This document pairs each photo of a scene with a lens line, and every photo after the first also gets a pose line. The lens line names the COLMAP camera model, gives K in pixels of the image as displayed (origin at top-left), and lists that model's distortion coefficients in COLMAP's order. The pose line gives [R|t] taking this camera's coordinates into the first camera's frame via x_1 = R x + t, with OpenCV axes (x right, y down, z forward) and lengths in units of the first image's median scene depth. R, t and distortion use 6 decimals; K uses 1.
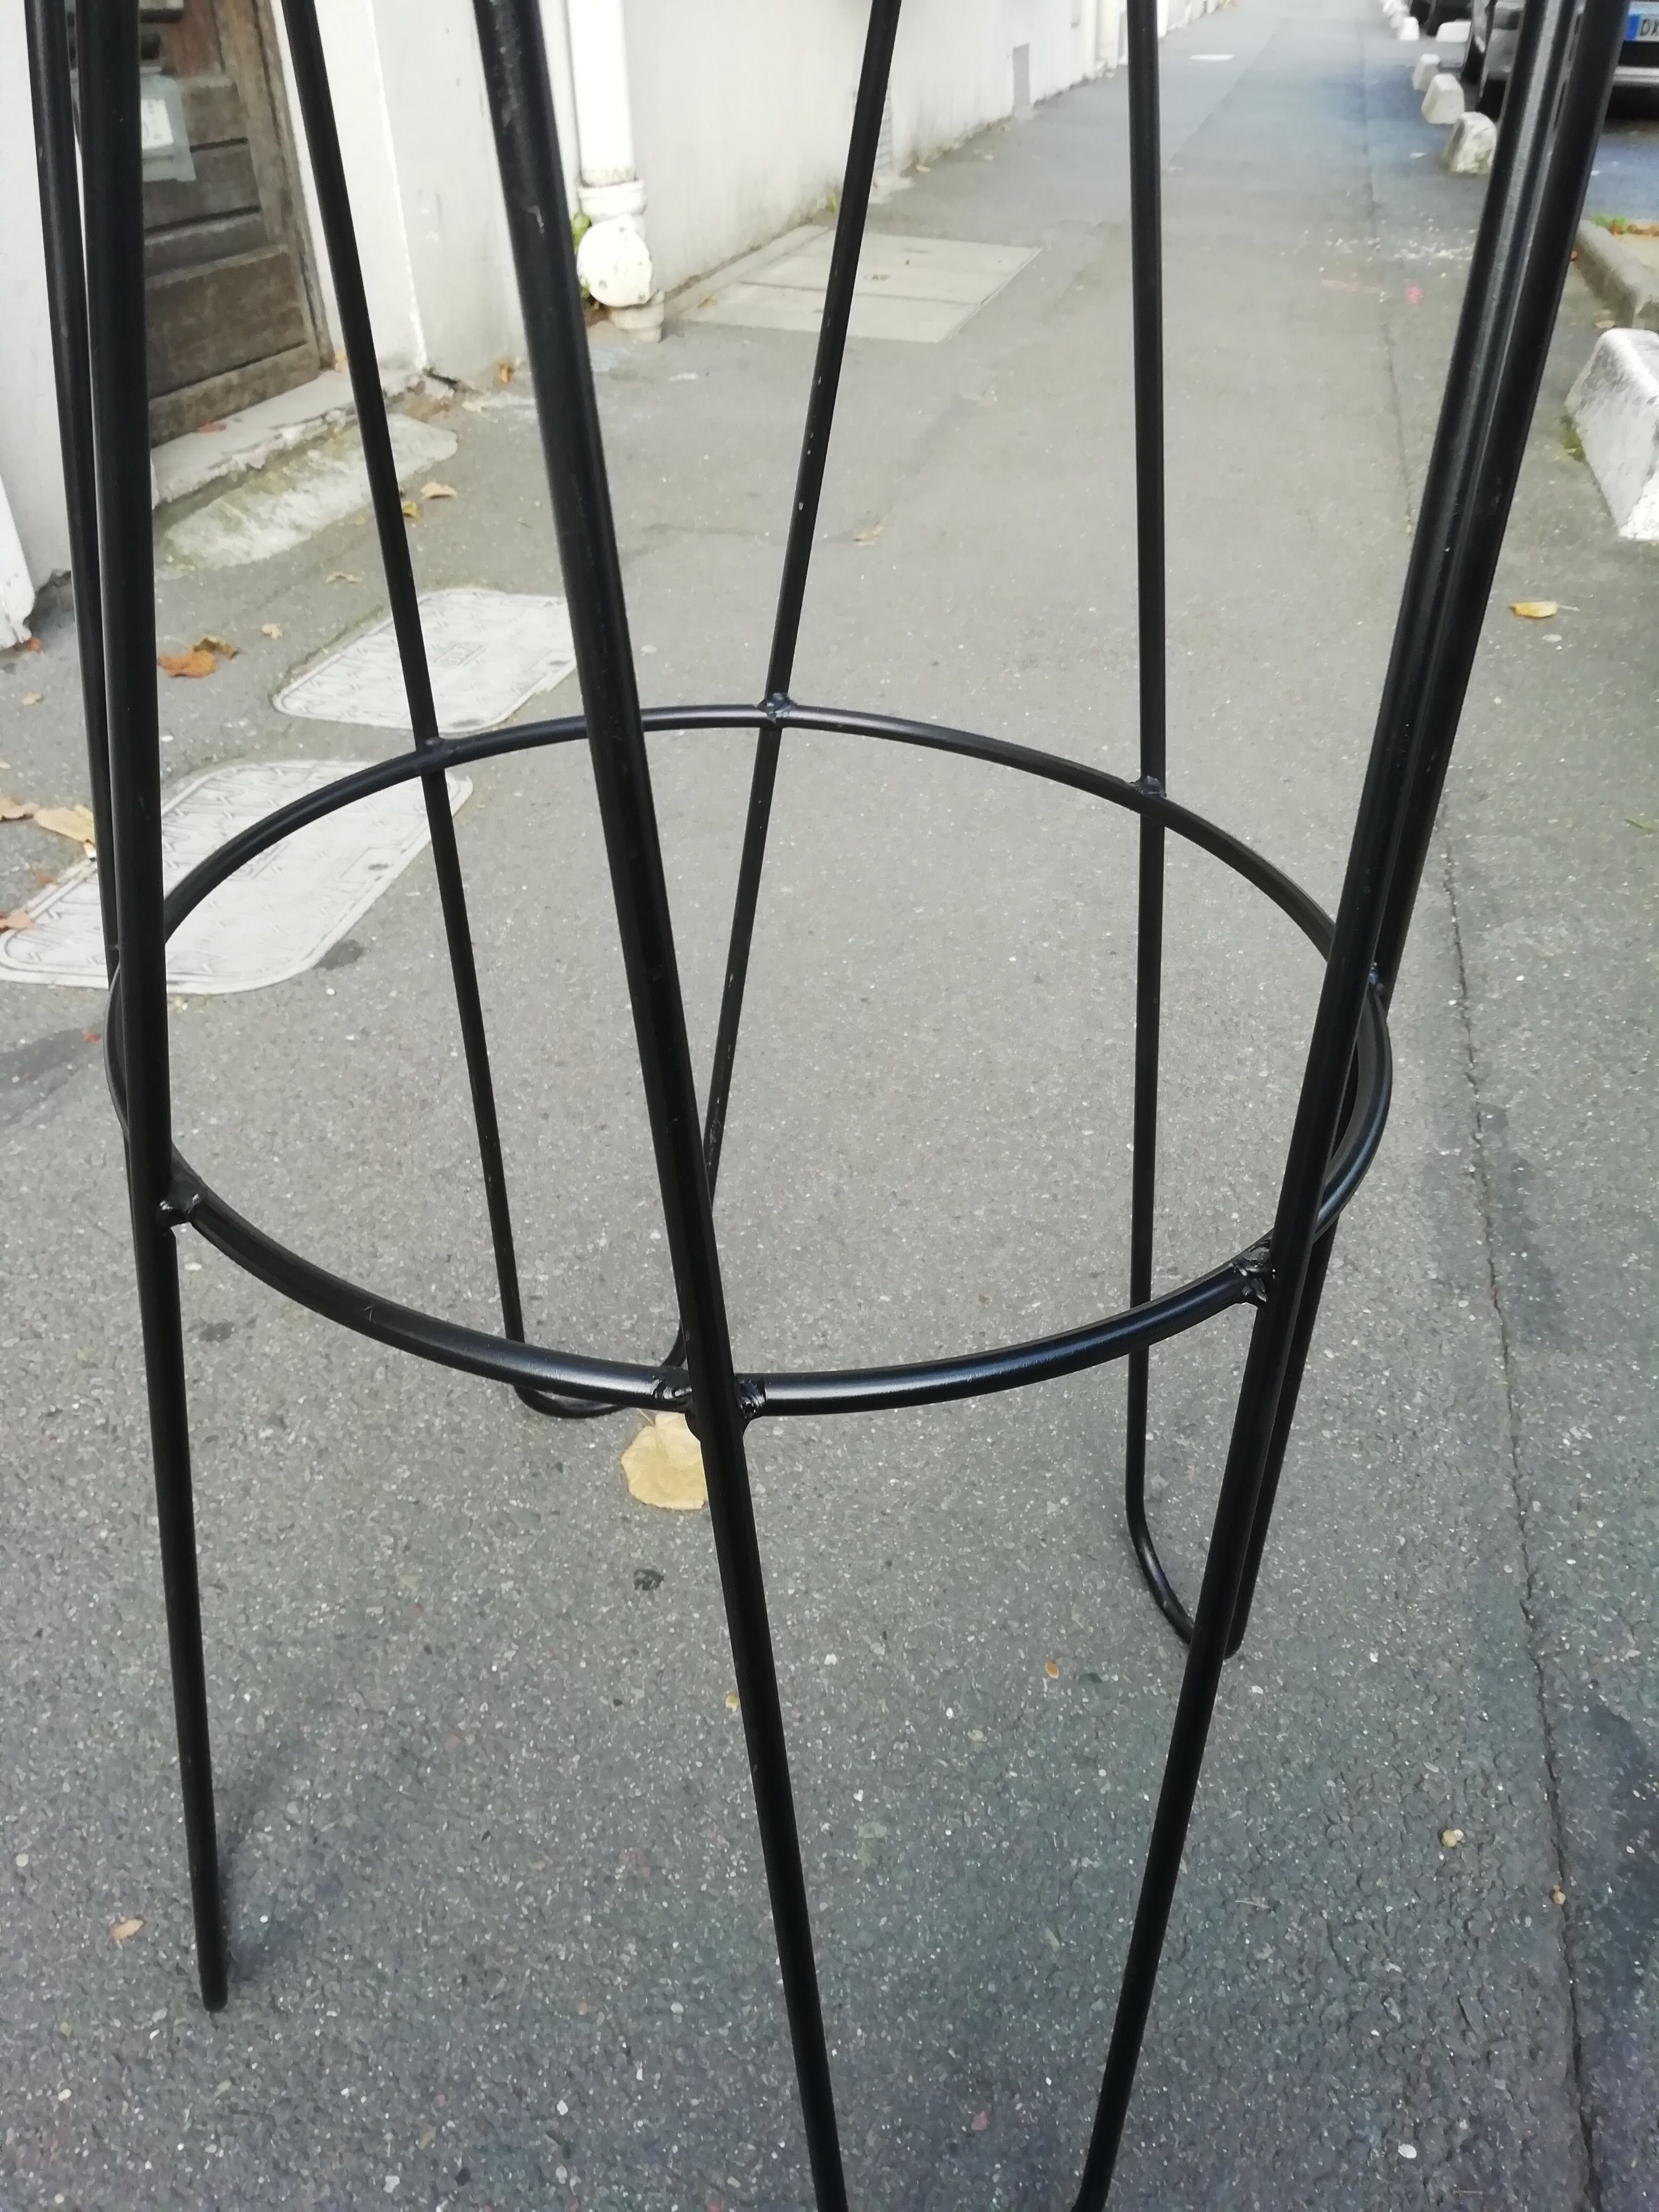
lens RADIAL K [[1572.5, 0, 850.8], [0, 1572.5, 1200.7], [0, 0, 1]] dist [0.043588, -0.073153]
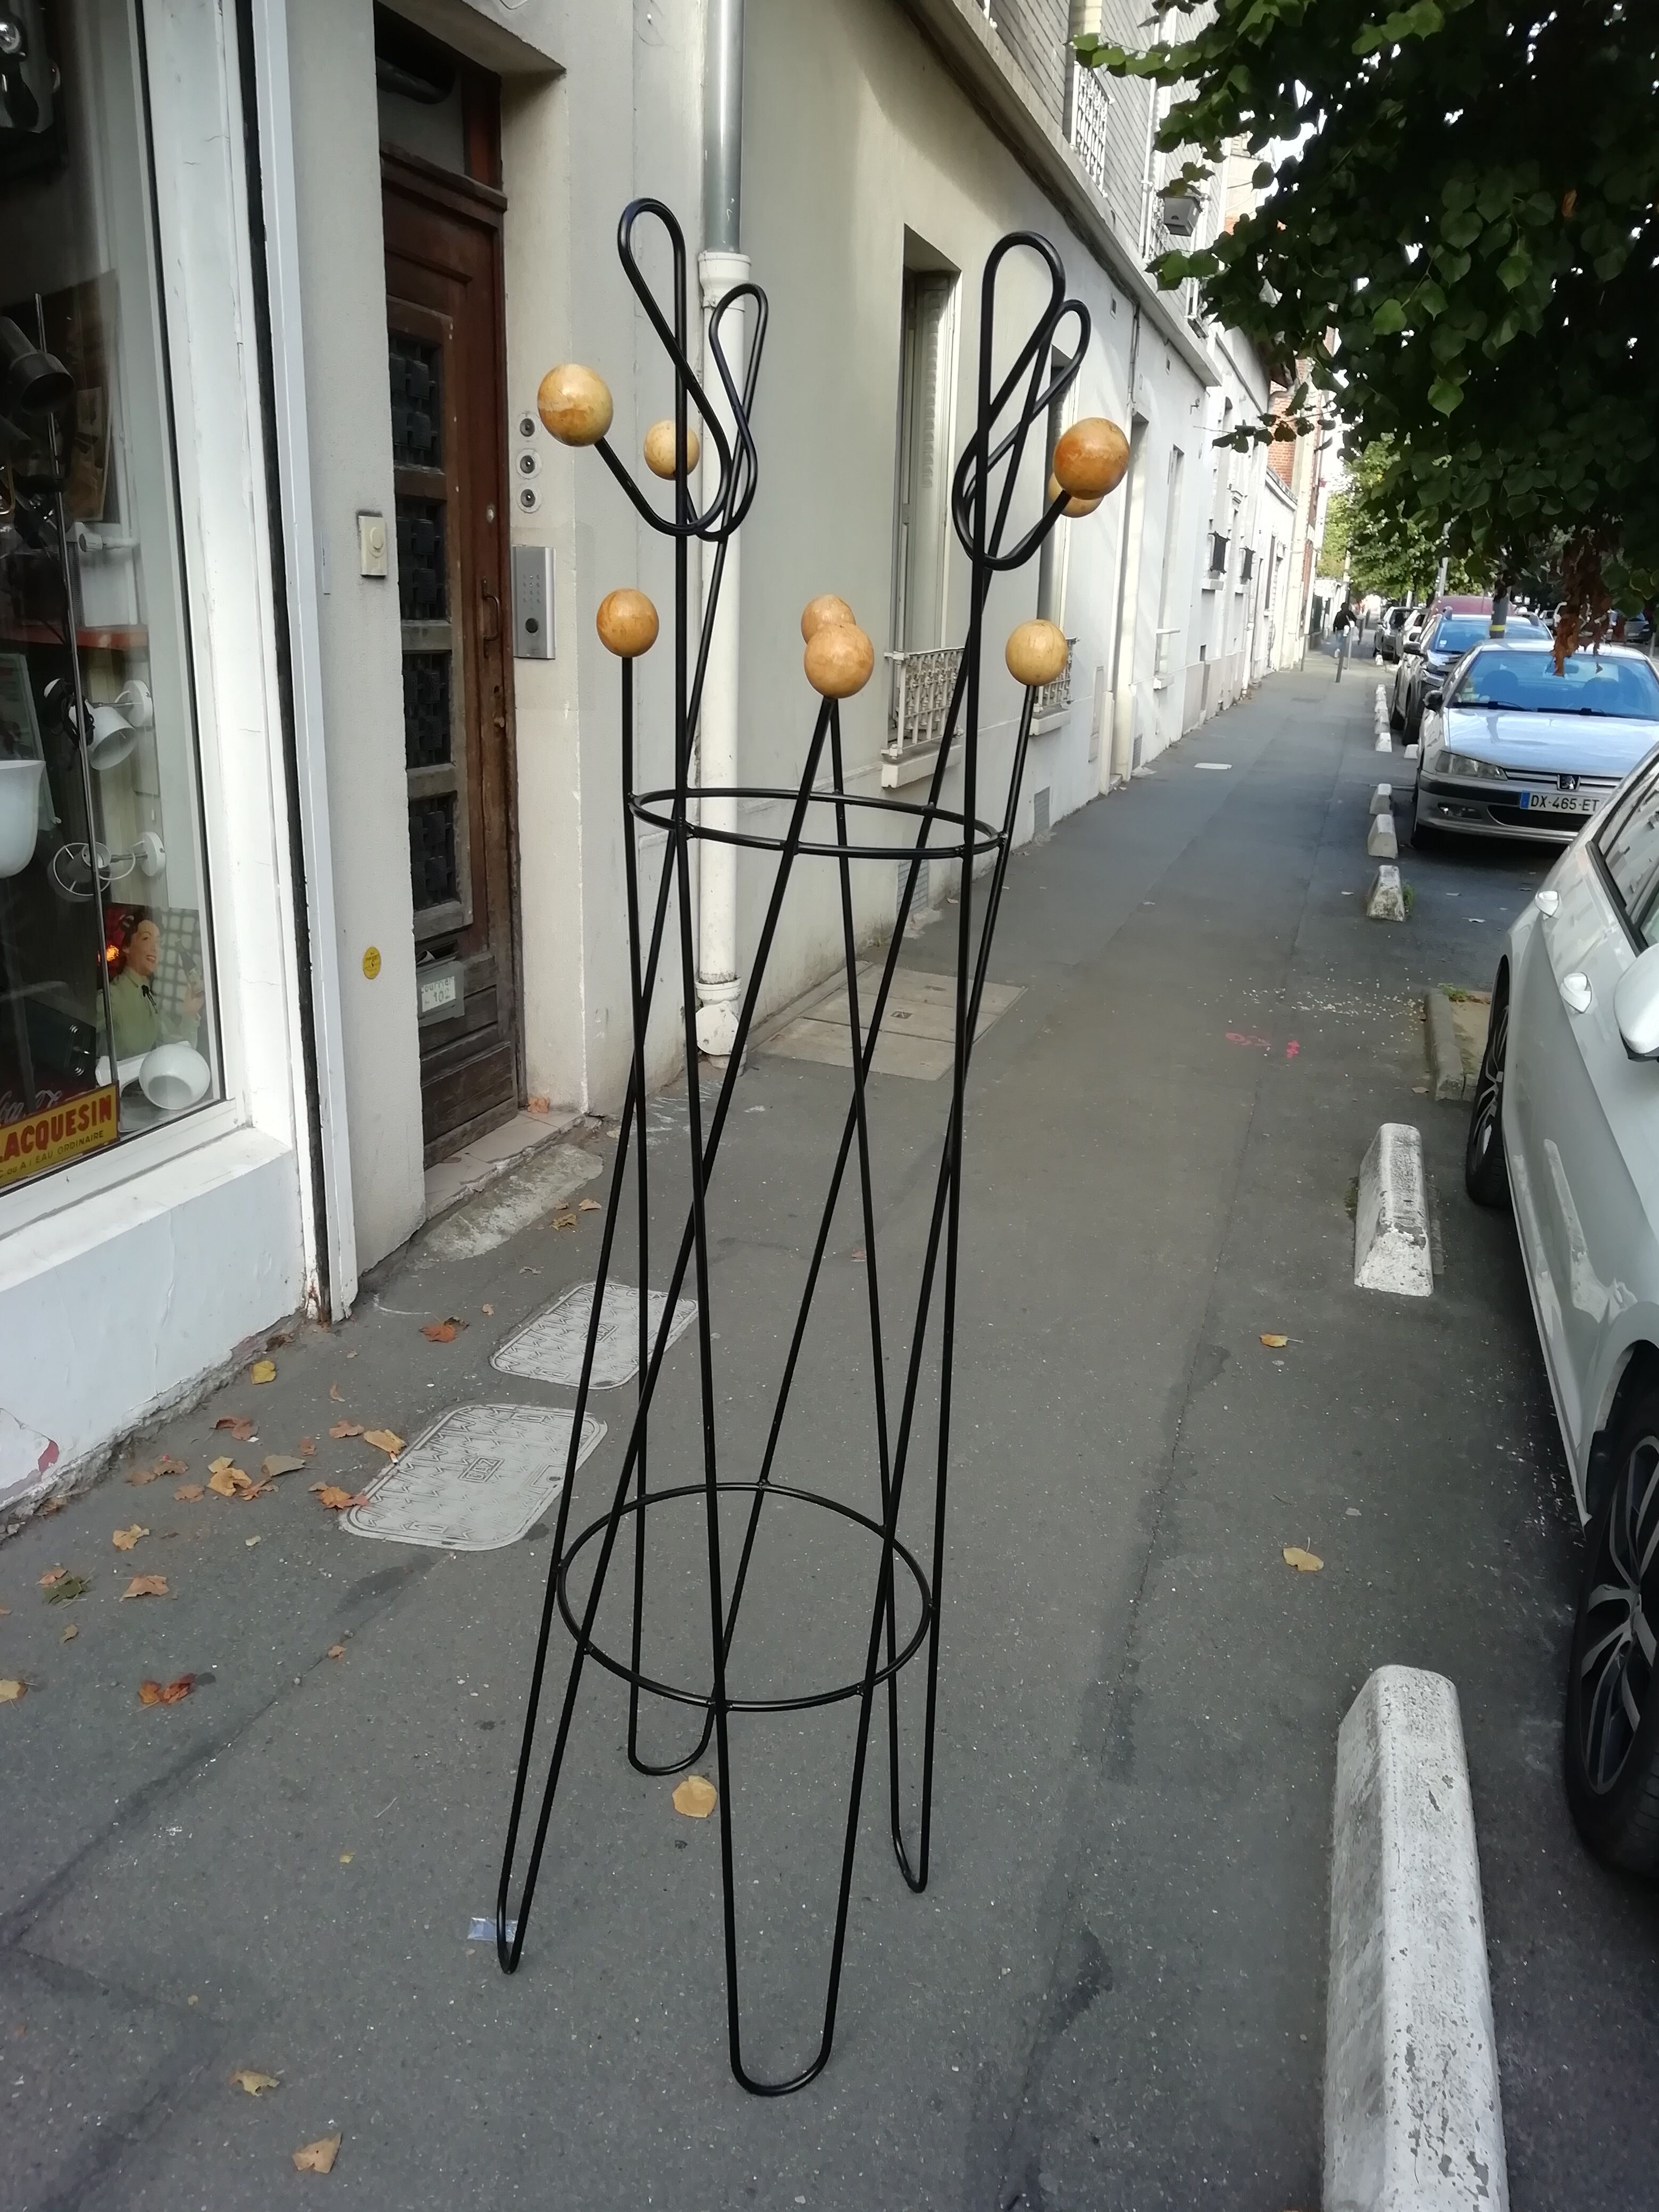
lens RADIAL K [[1742.3, 0, 829.5], [0, 1742.3, 1106.0], [0, 0, 1]] dist [0.013968, -0.021694]
pose [[0.997136, 0.054313, -0.052624, 0.064428], [-0.069224, 0.935693, -0.345958, 0.038871], [0.030450, 0.348610, 0.936773, -0.692182]]
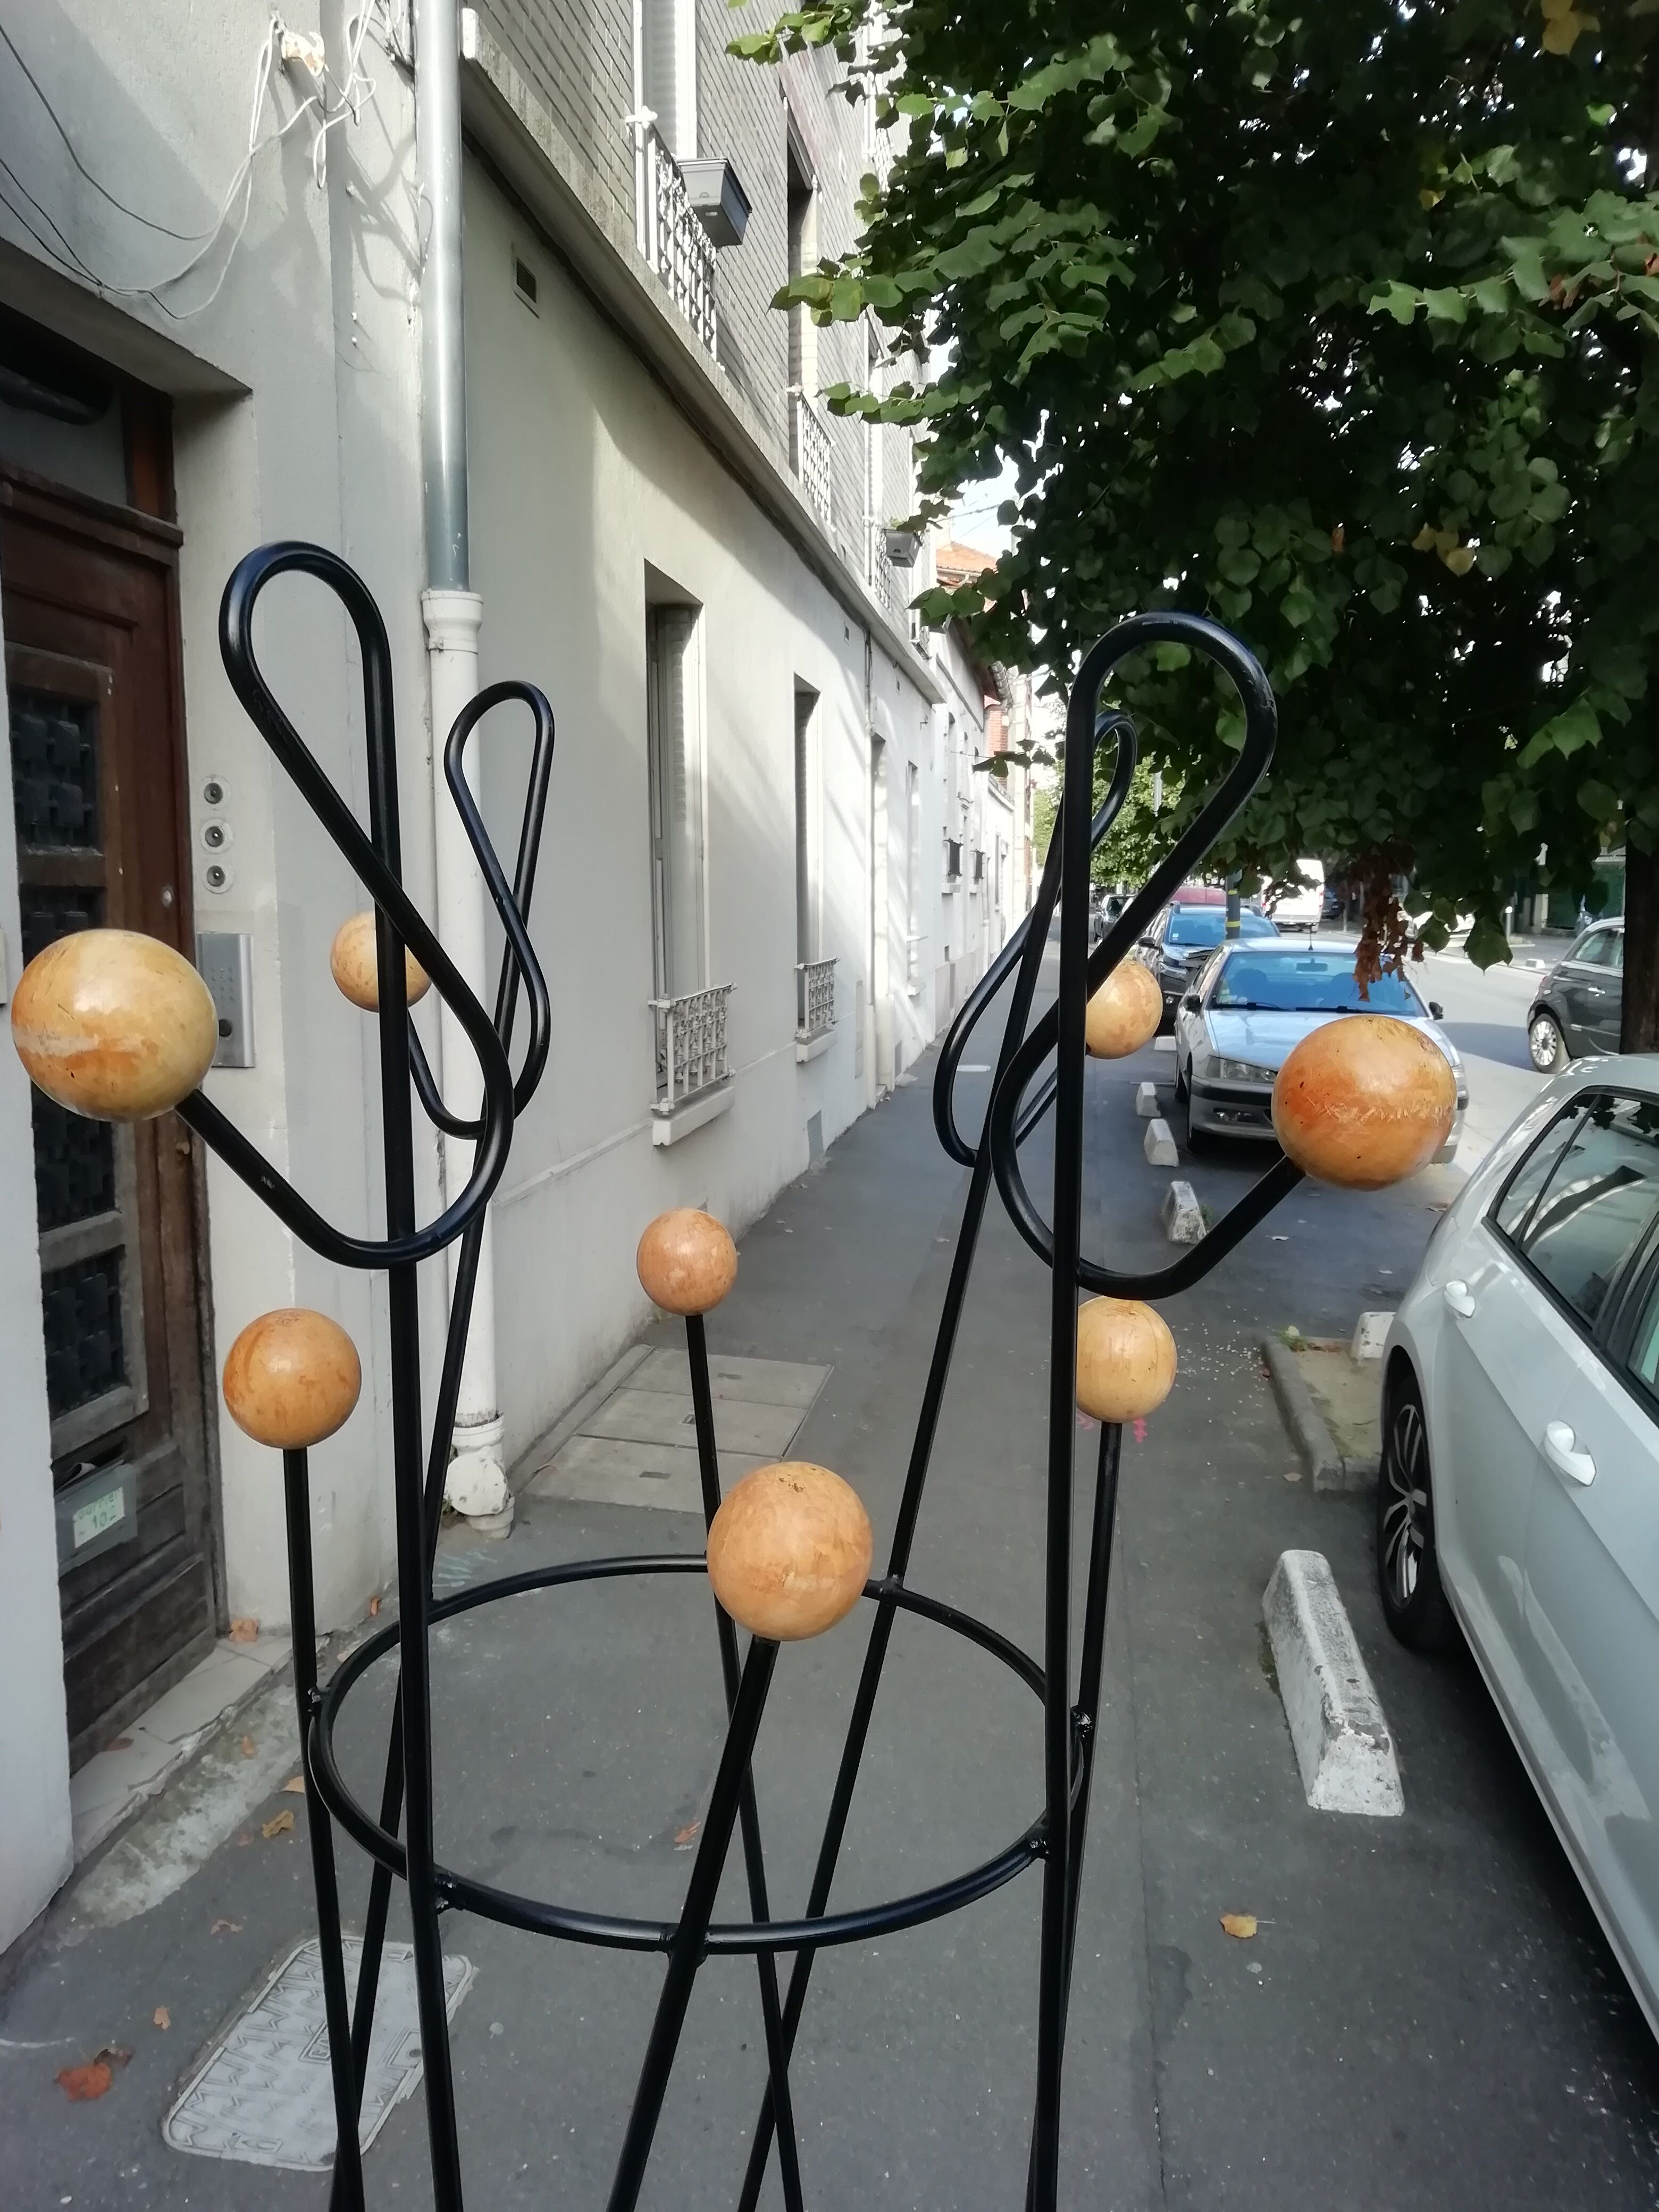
lens RADIAL K [[1693.1, 0, 837.2], [0, 1693.1, 1075.7], [0, 0, 1]] dist [0.017915, -0.033865]
pose [[0.995448, -0.003145, 0.095250, 0.003999], [0.050558, 0.864644, -0.499834, -0.287528], [-0.080785, 0.502375, 0.860868, -0.397494]]
